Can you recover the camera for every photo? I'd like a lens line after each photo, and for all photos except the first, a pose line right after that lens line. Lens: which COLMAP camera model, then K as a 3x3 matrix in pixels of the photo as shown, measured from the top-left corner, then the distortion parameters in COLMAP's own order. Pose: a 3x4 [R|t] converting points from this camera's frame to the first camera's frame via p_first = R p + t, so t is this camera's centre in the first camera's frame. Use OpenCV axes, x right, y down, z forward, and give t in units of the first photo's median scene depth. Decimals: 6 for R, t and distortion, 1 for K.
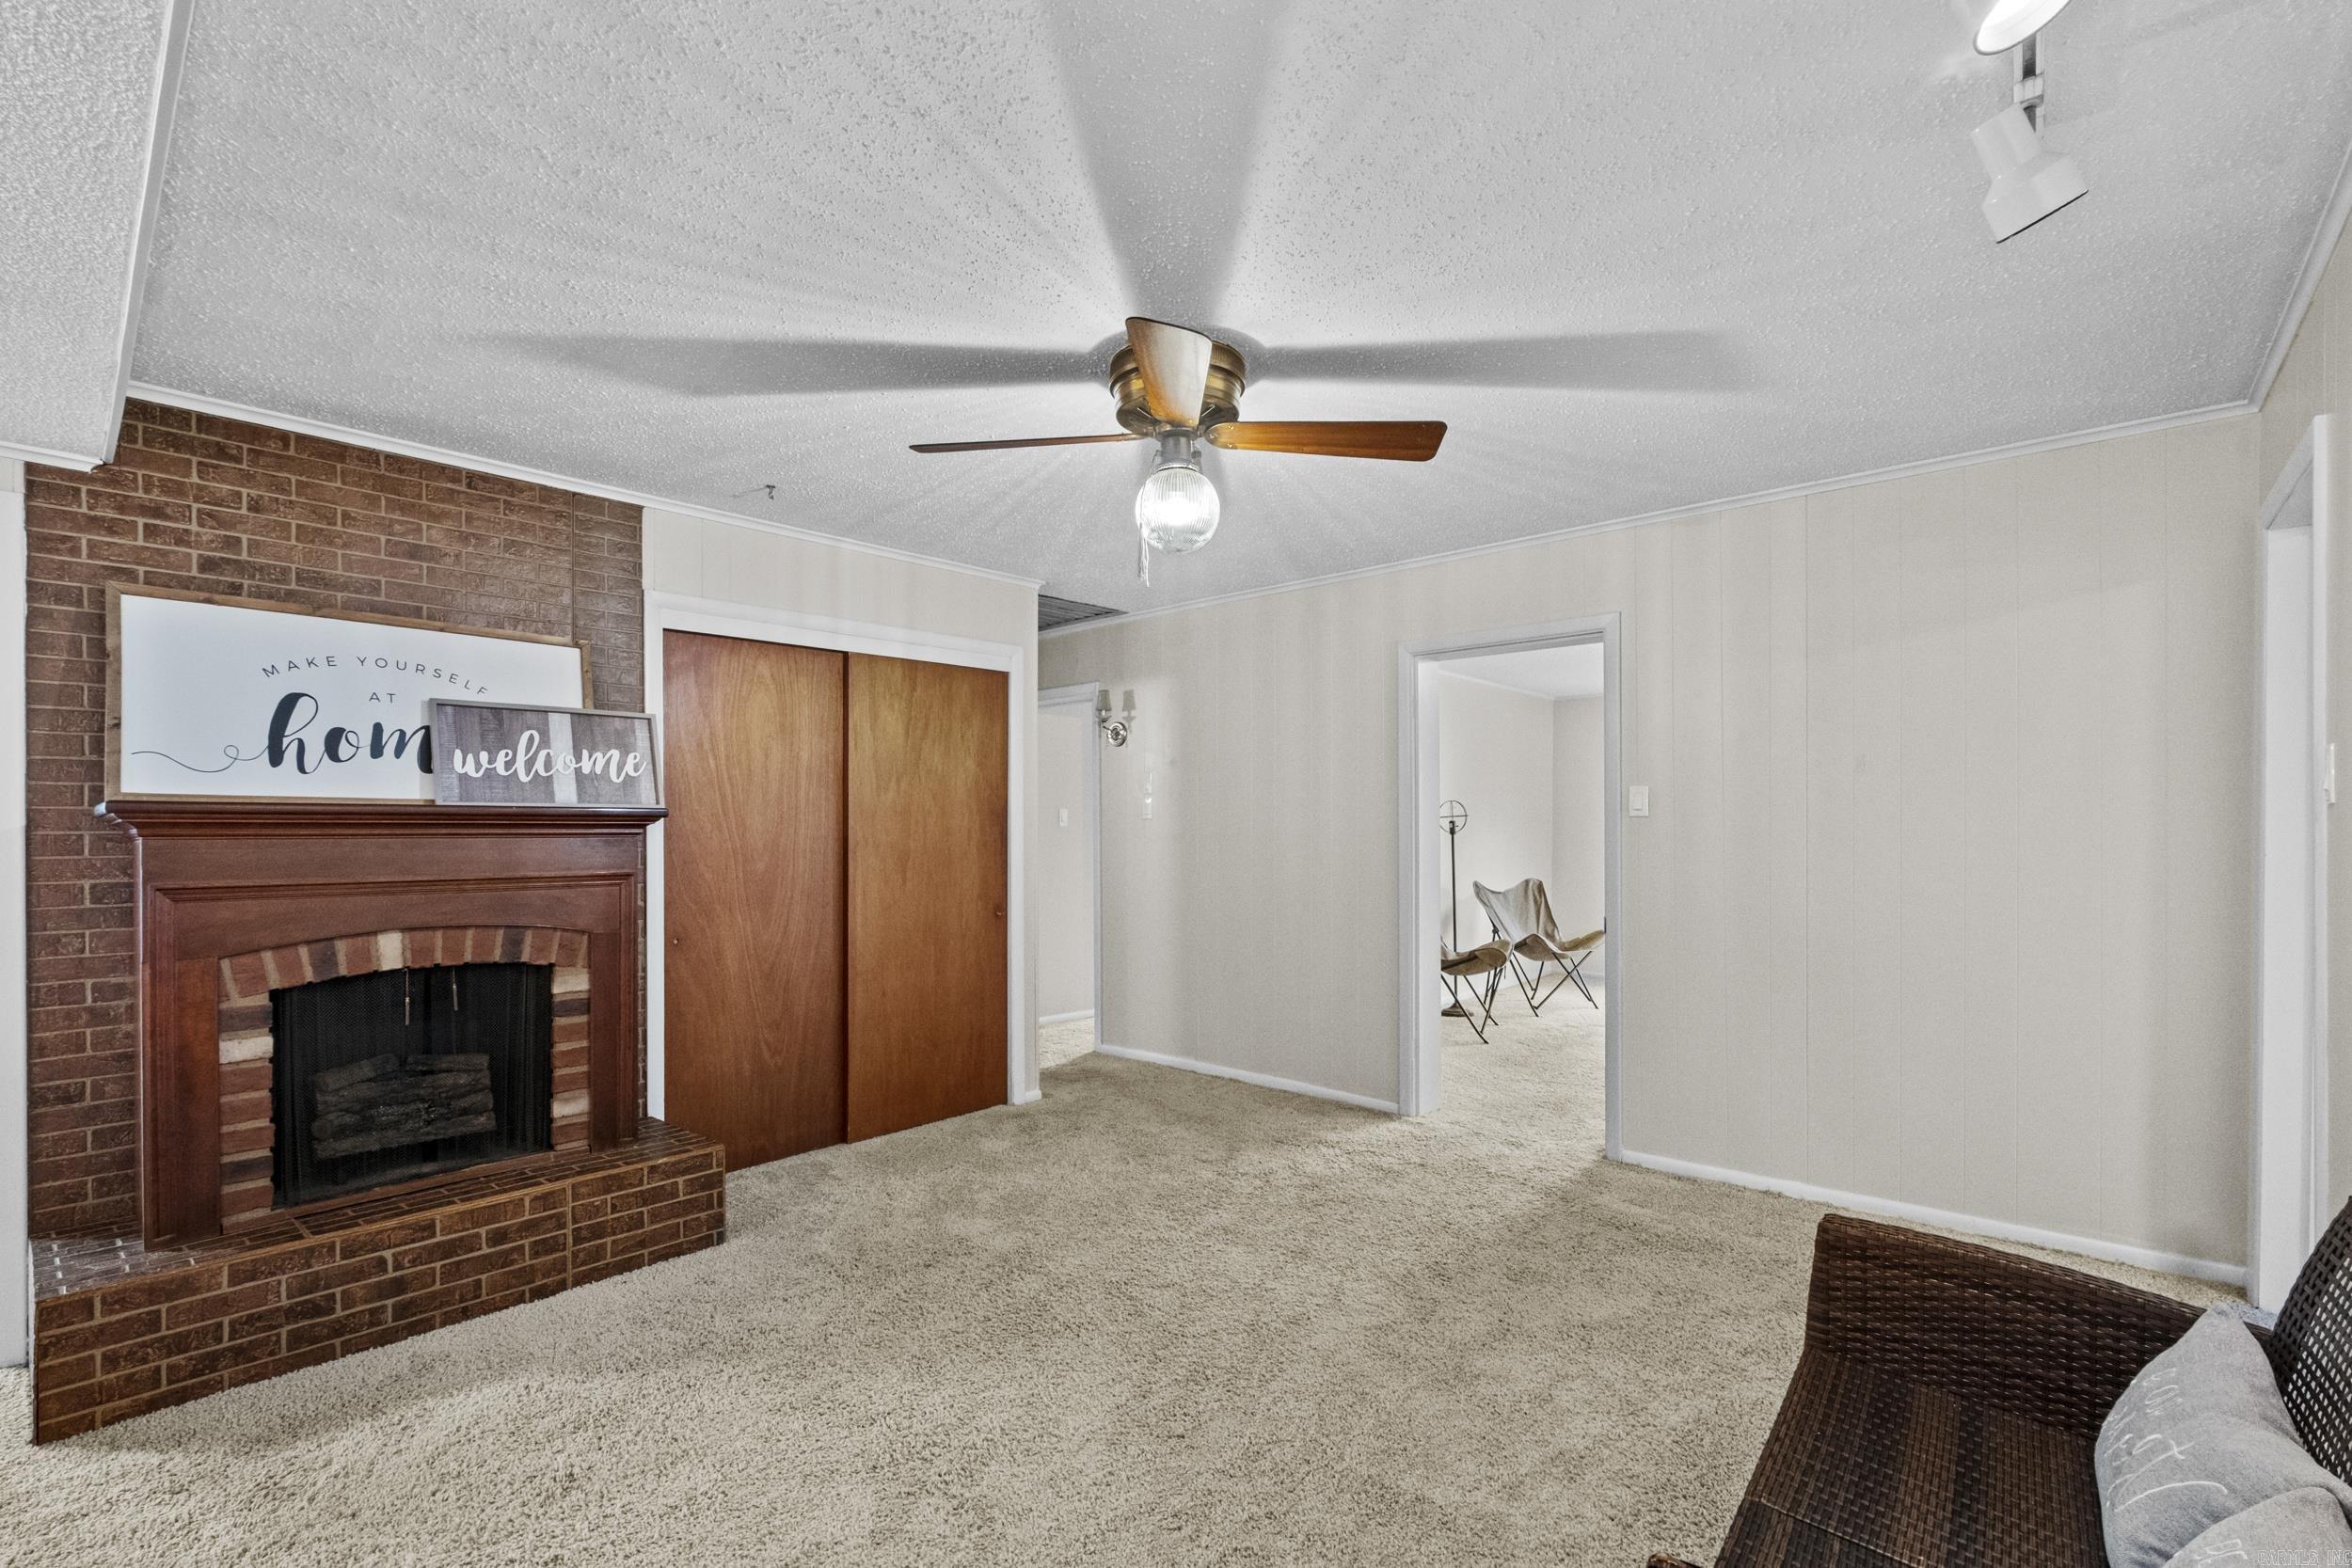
lens RADIAL K [[1048.1, 0, 1163.4], [0, 1048.1, 832.5], [0, 0, 1]] dist [-0.009133, 0.000582]
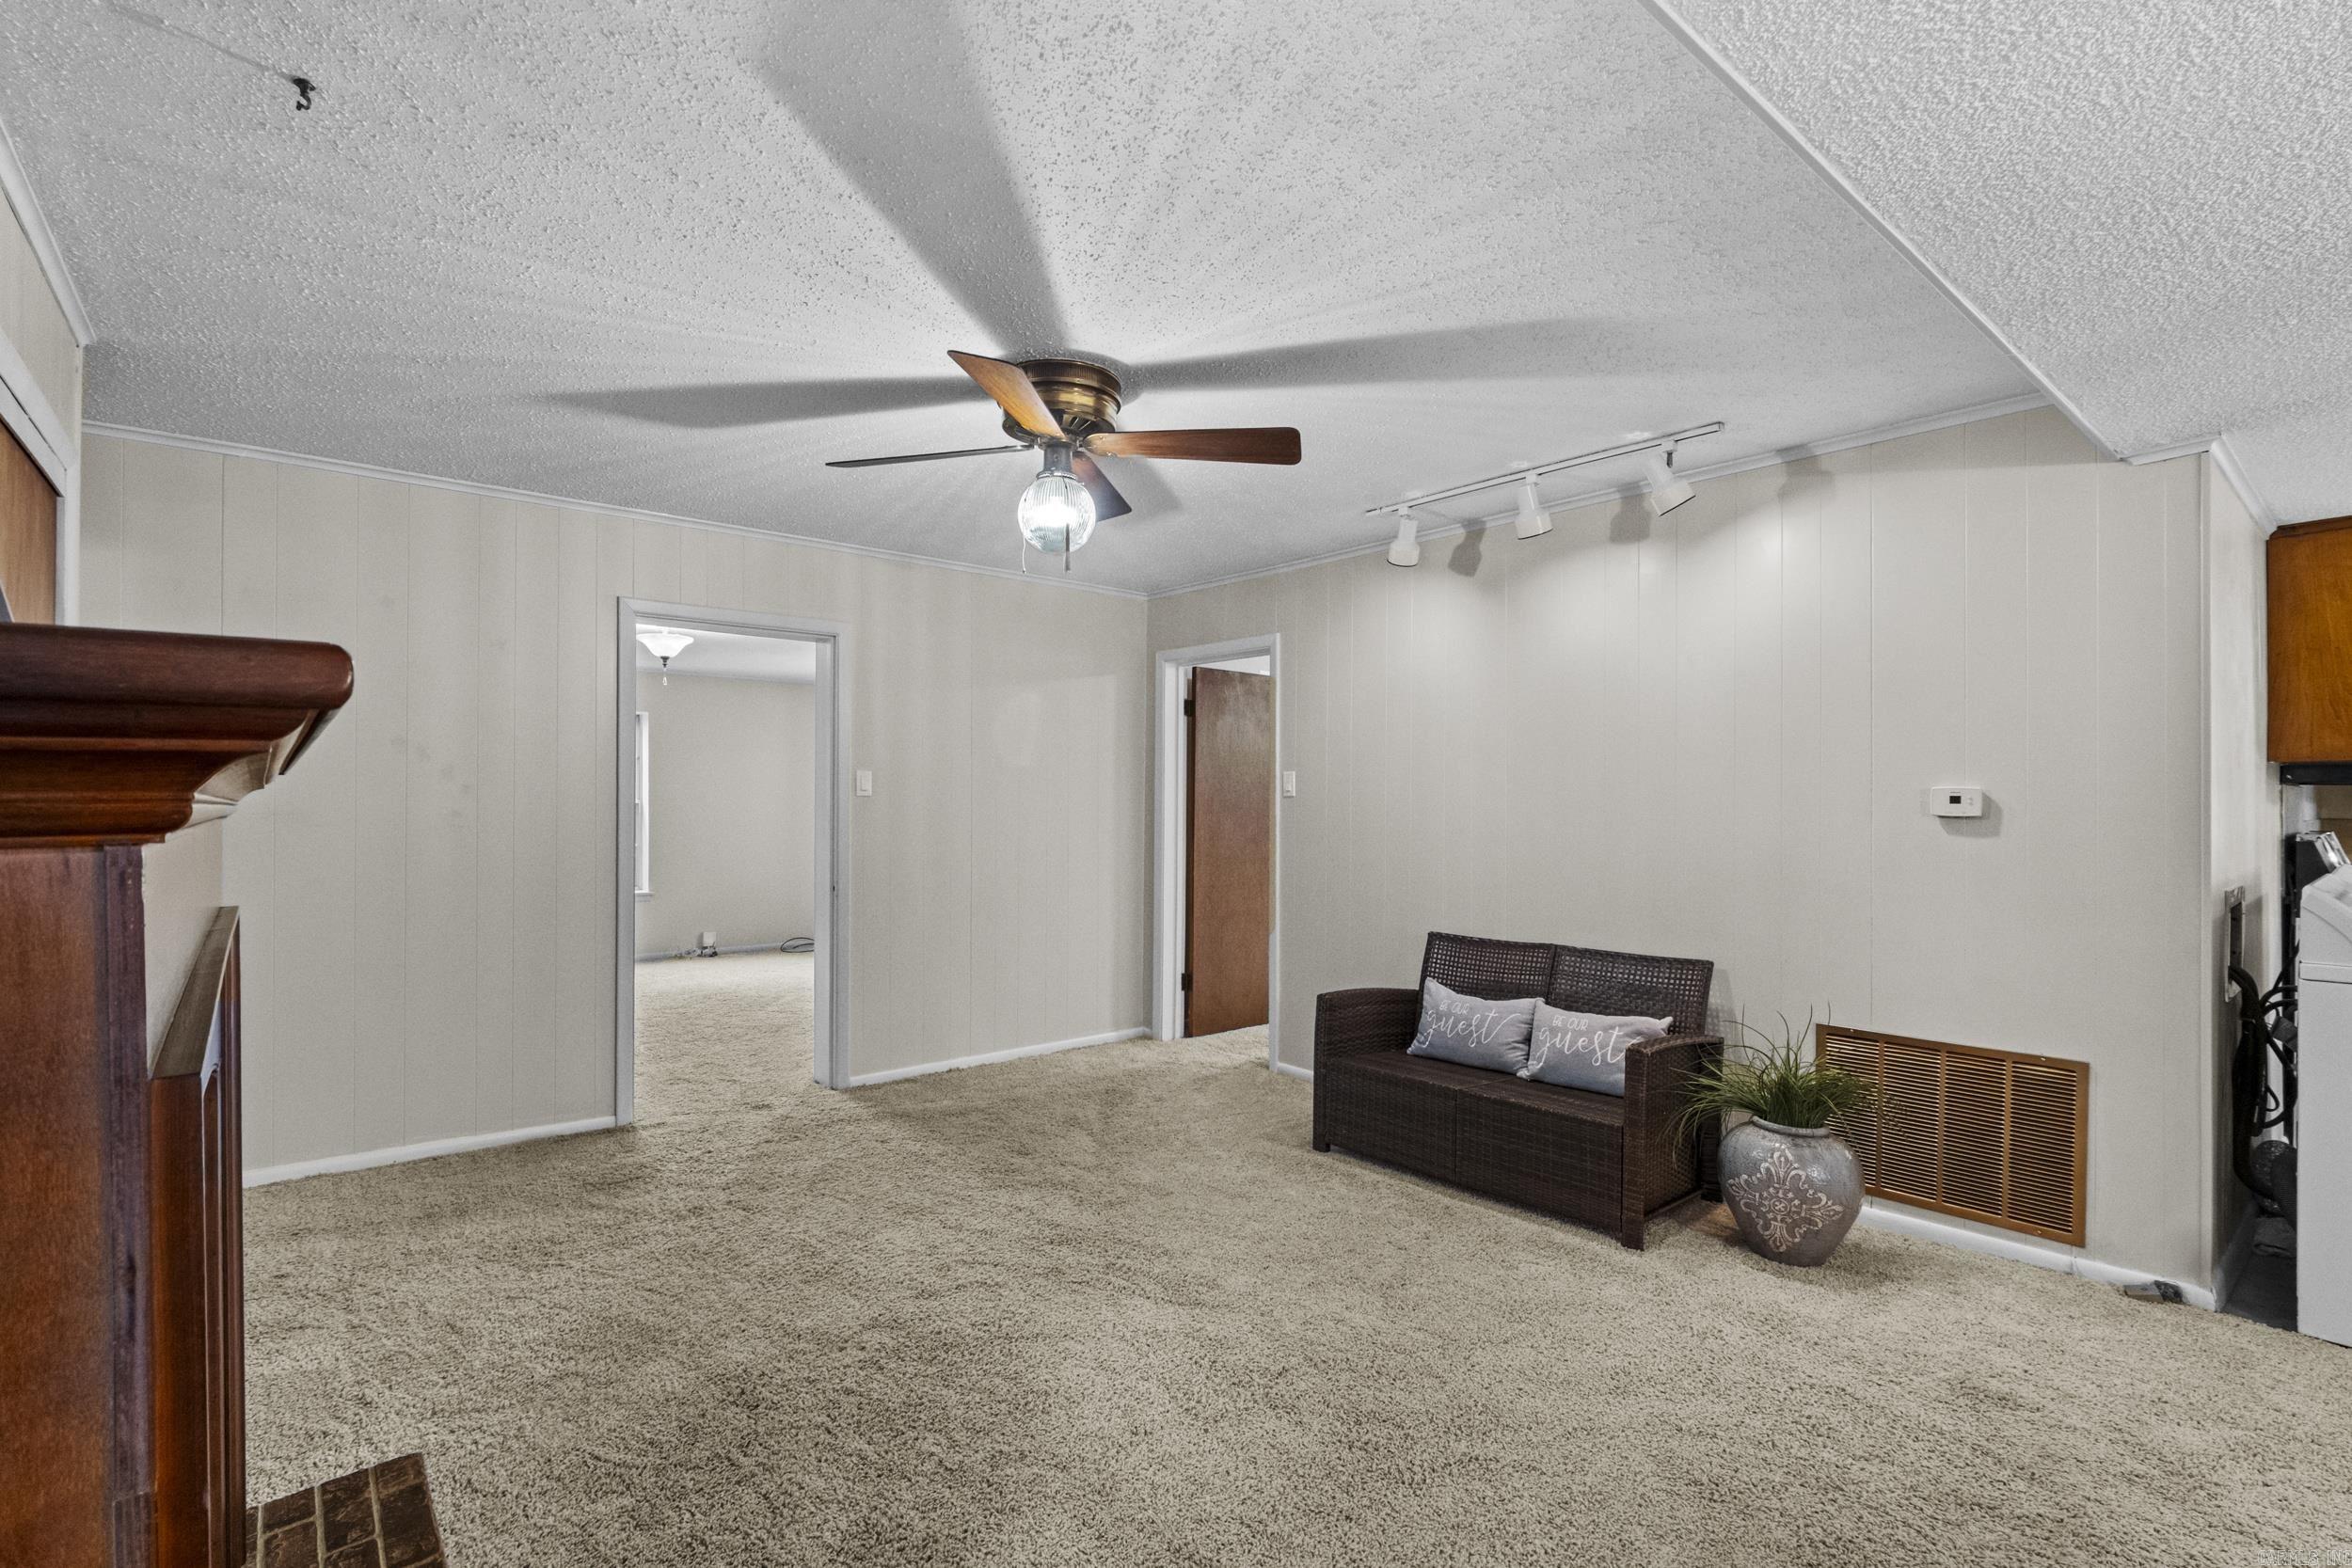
lens RADIAL K [[1048.1, 0, 1165.9], [0, 1048.1, 800.6], [0, 0, 1]] dist [-0.009133, 0.000582]
pose [[0.139128, 0.008055, 0.990242, -0.846129], [0.001519, 0.999964, -0.008347, 0.000562], [-0.990273, 0.002666, 0.139110, 0.588326]]
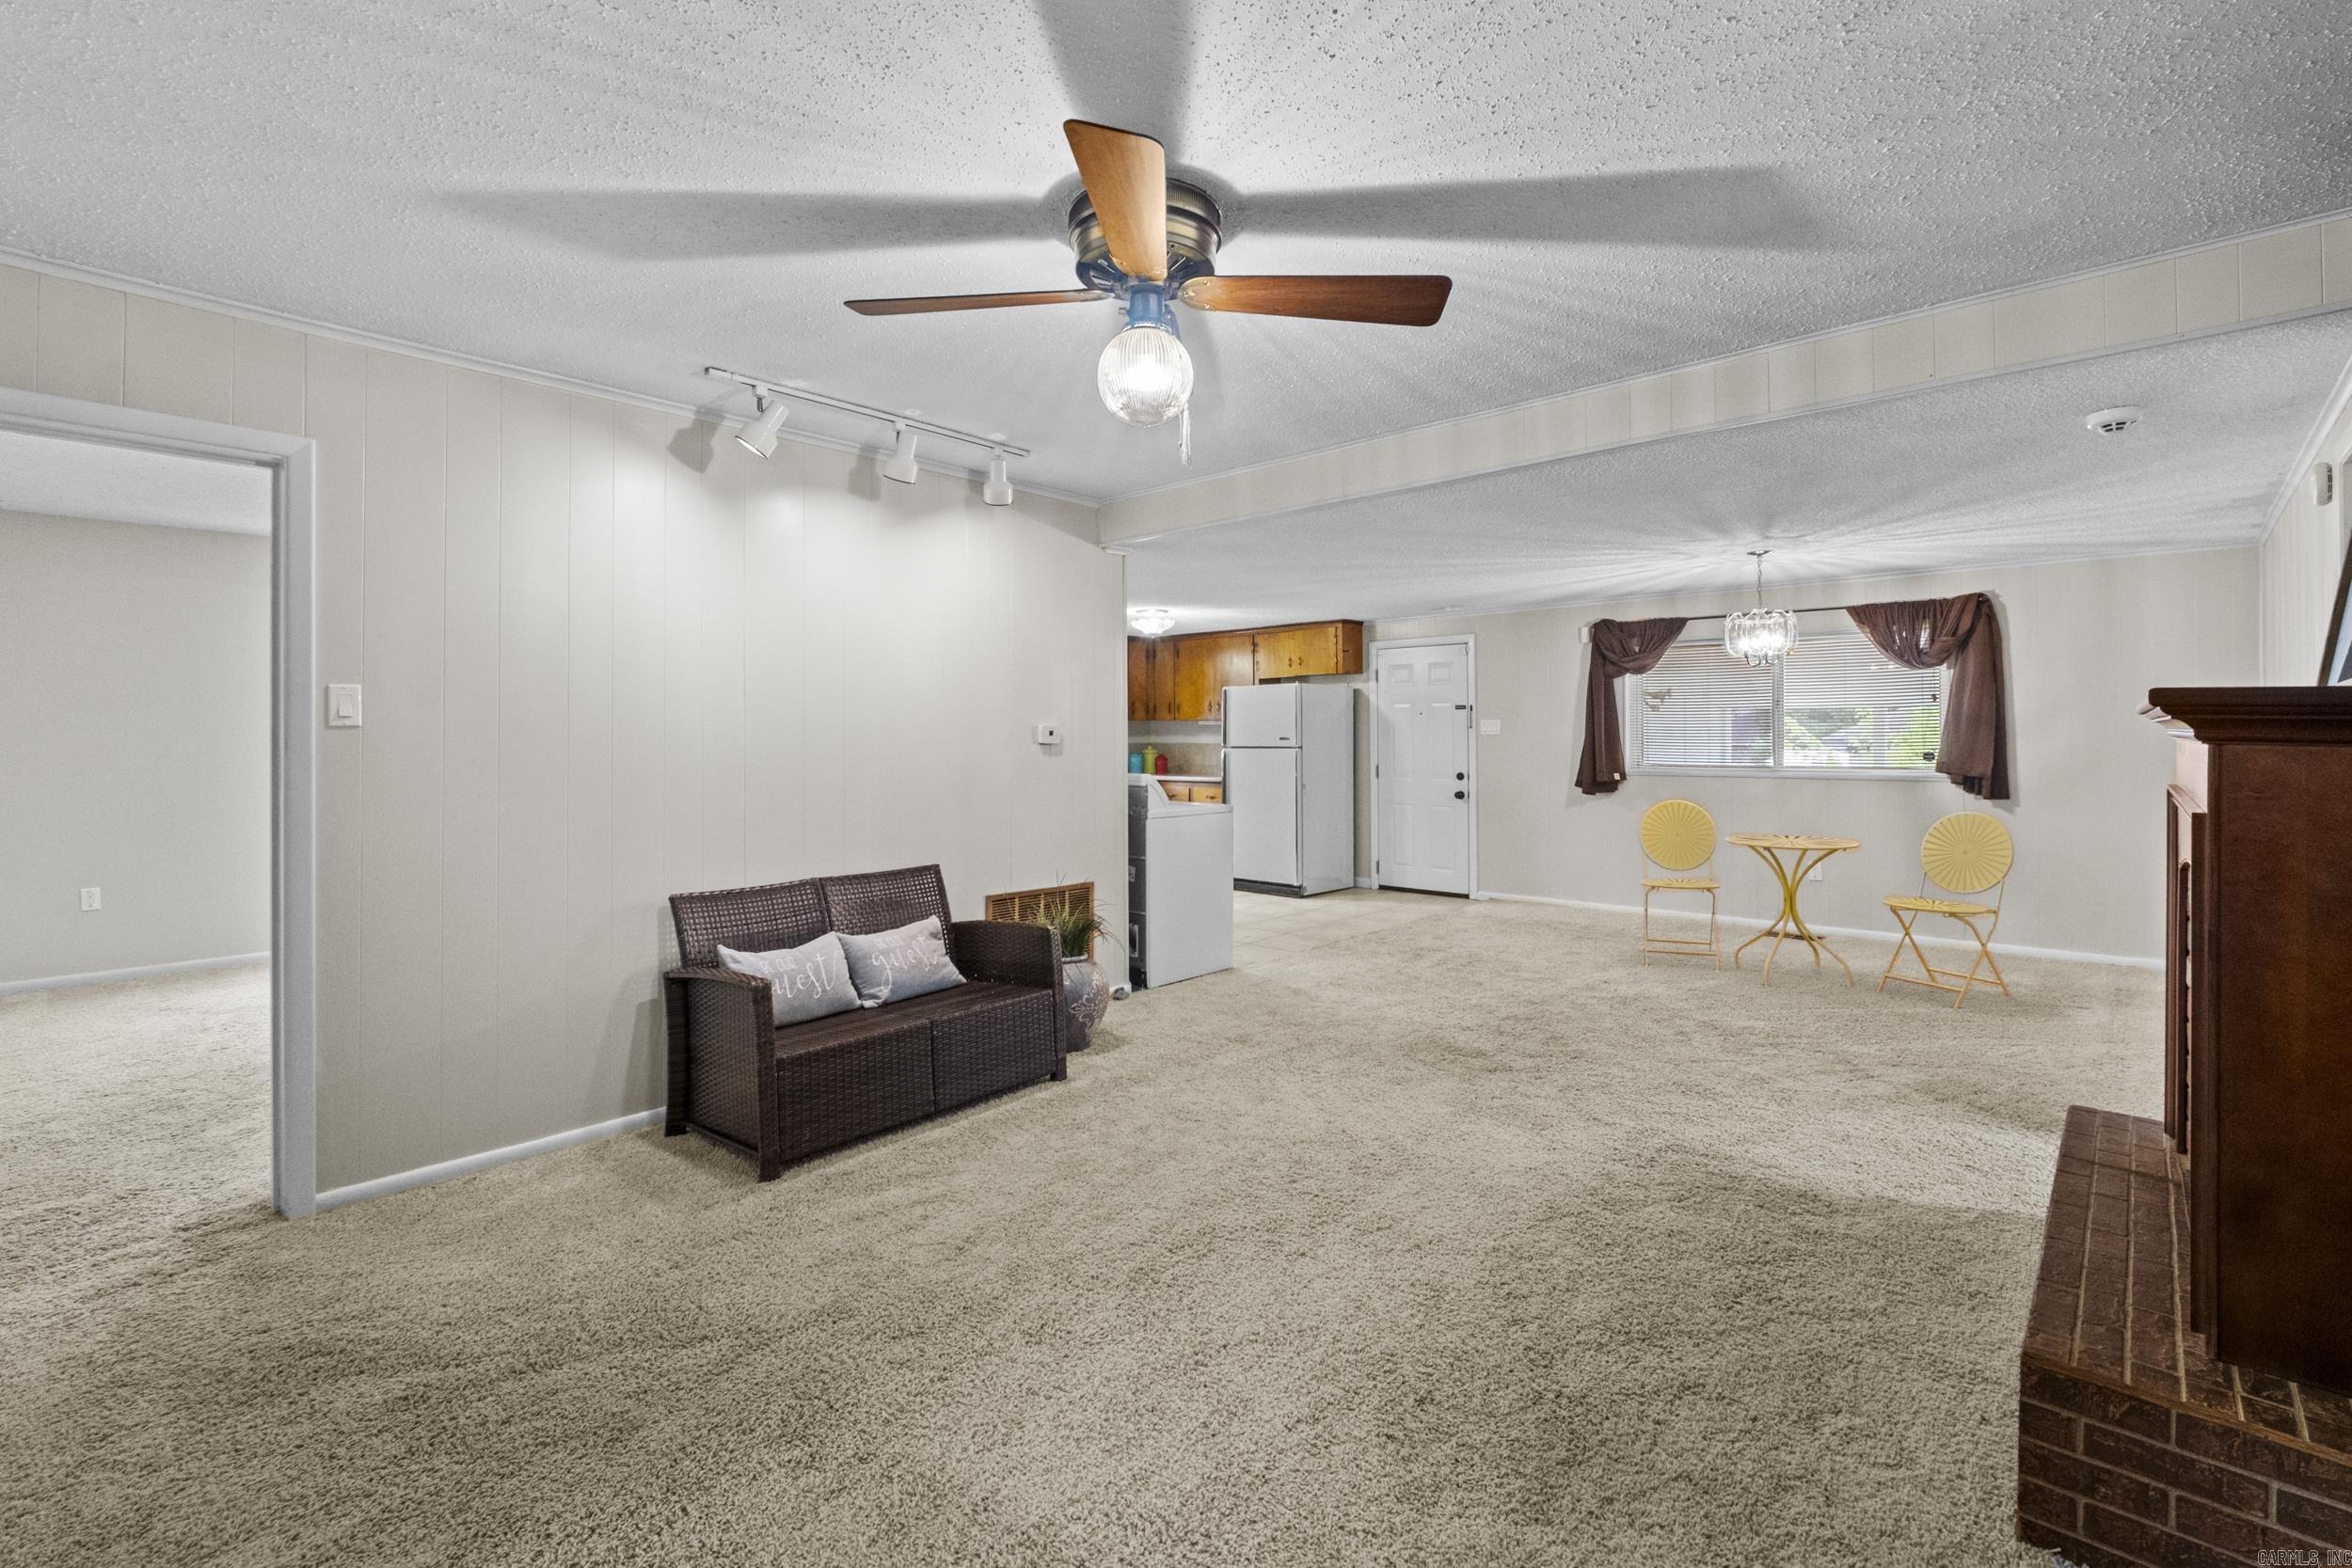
lens RADIAL K [[1048.1, 0, 1177.4], [0, 1048.1, 733.2], [0, 0, 1]] dist [-0.009133, 0.000582]
pose [[-0.999835, 0.009559, 0.015421, -0.019467], [0.009575, 0.999954, 0.000956, -0.006617], [-0.015412, 0.001104, -0.999881, 1.506961]]
